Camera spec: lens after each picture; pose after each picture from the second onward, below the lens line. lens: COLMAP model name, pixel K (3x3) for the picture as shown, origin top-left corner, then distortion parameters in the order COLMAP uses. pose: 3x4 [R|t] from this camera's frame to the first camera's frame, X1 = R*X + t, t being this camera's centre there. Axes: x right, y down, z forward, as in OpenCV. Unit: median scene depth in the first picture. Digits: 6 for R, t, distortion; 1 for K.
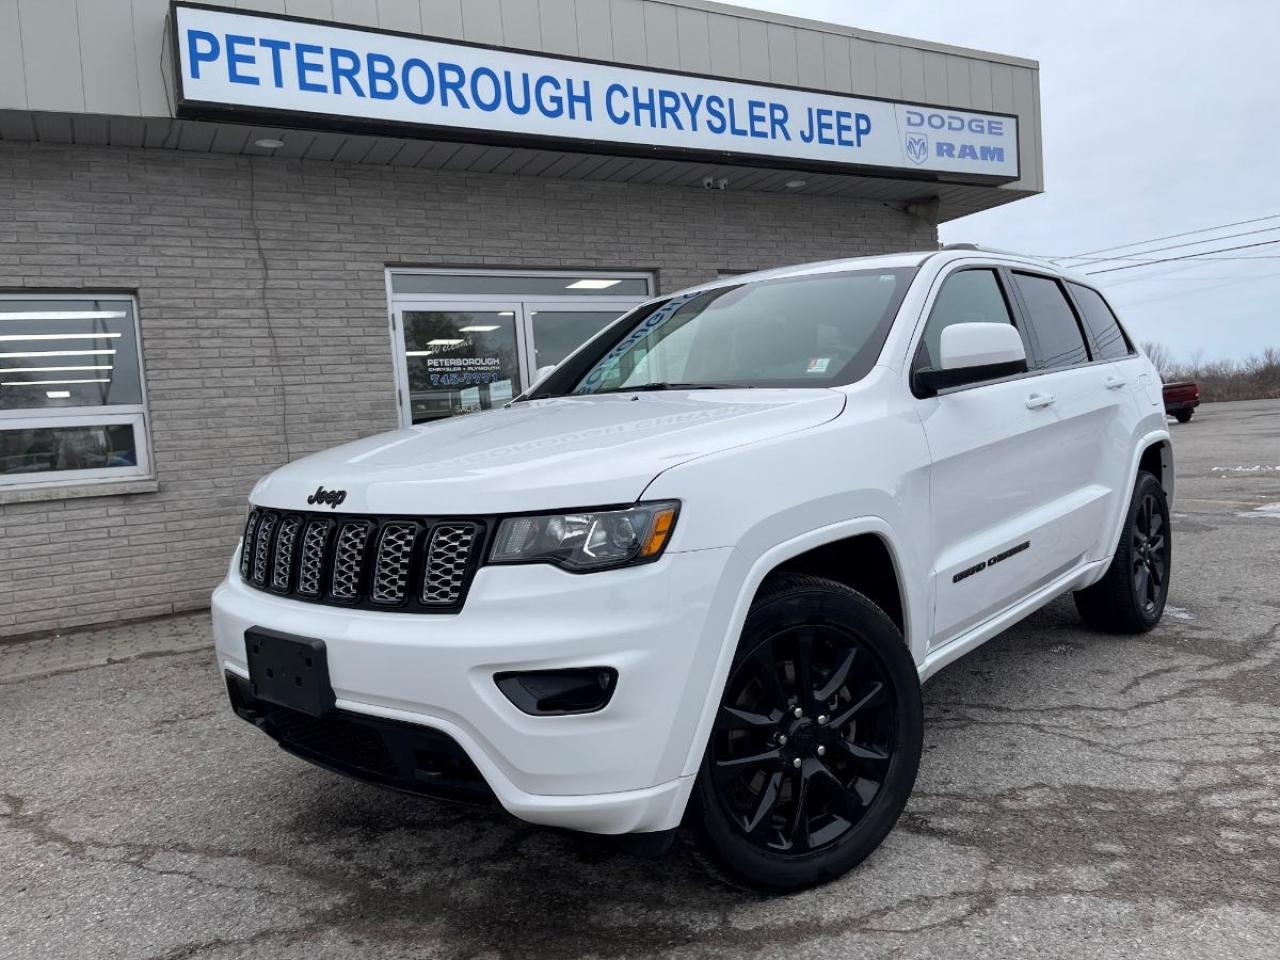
lens RADIAL K [[966.6, 0, 645.1], [0, 966.6, 484.8], [0, 0, 1]] dist [0.067300, -0.094364]
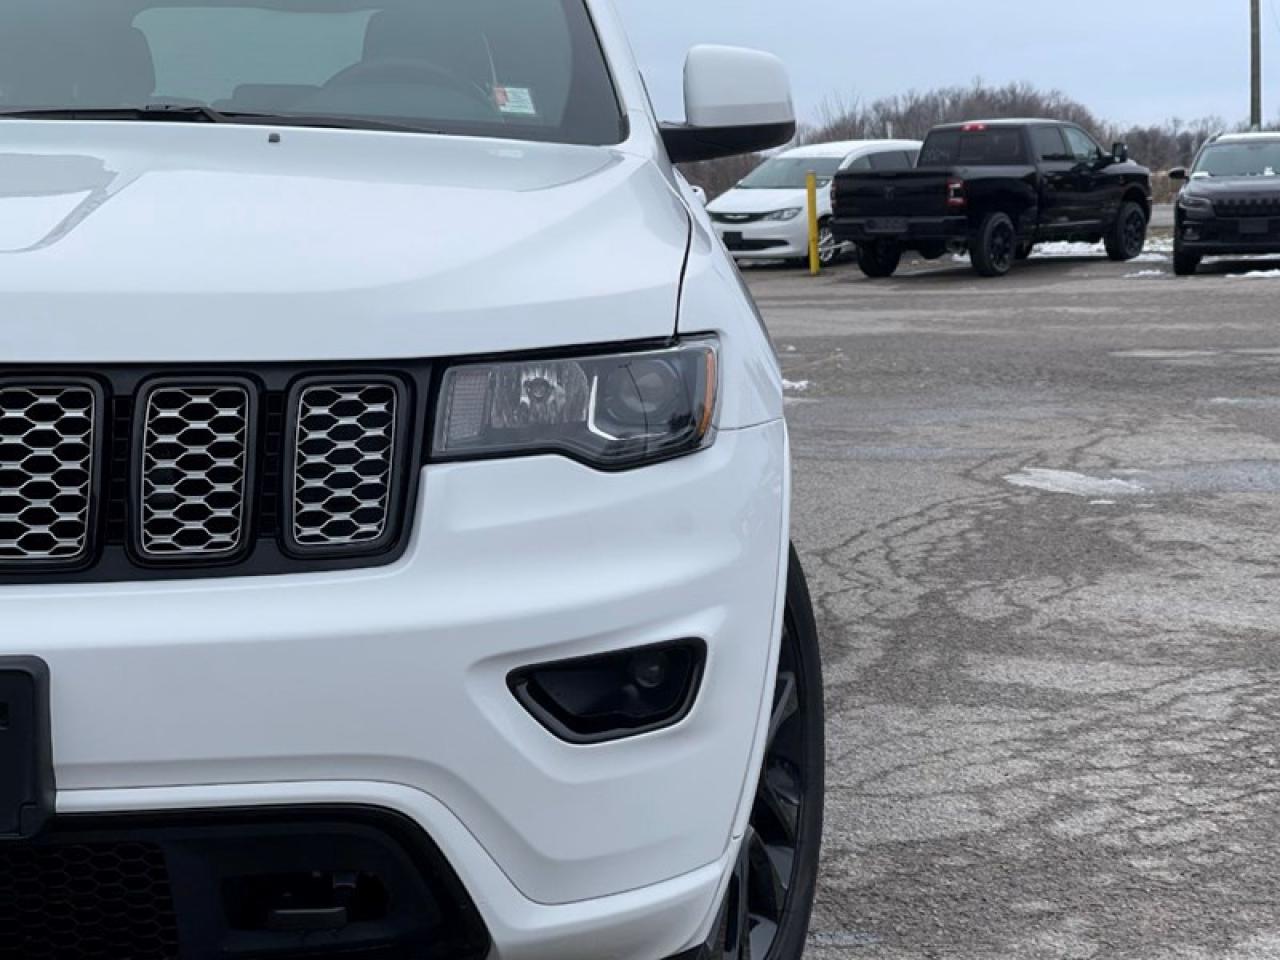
lens RADIAL K [[2367.8, 0, 640.3], [0, 2367.8, 473.5], [0, 0, 1]] dist [0.223354, 0.000000]
pose [[0.729306, -0.026243, 0.683684, -0.479038], [0.011857, 0.999599, 0.025721, 0.031423], [-0.684085, -0.010652, 0.729325, 0.031485]]
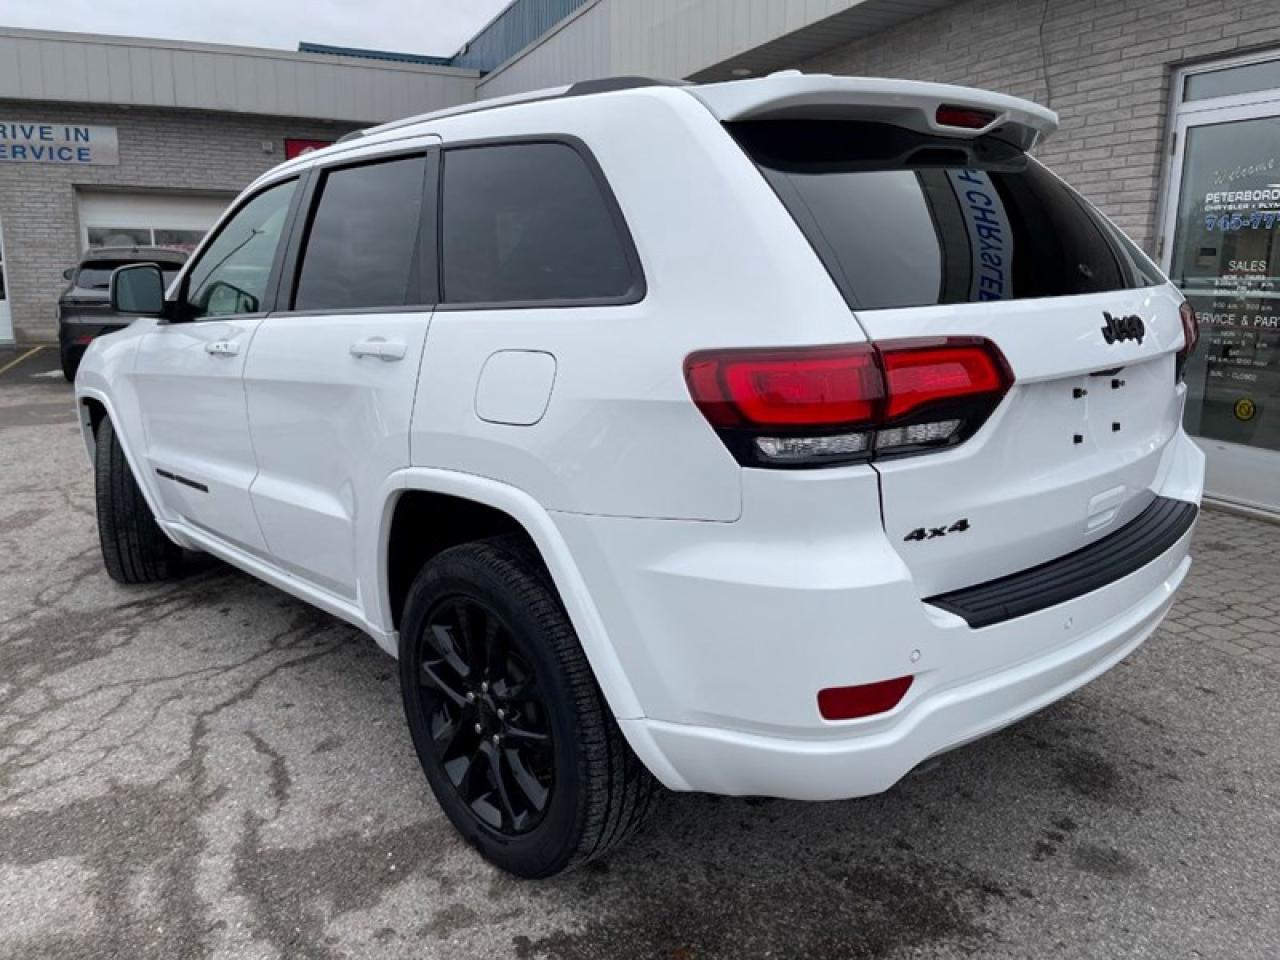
lens RADIAL K [[966.6, 0, 644.2], [0, 966.6, 473.1], [0, 0, 1]] dist [0.067300, -0.094364]
pose [[-0.110103, 0.271987, -0.955981, 1.086470], [-0.052123, 0.958926, 0.278828, -0.213462], [0.992553, 0.080529, -0.091404, 1.295697]]
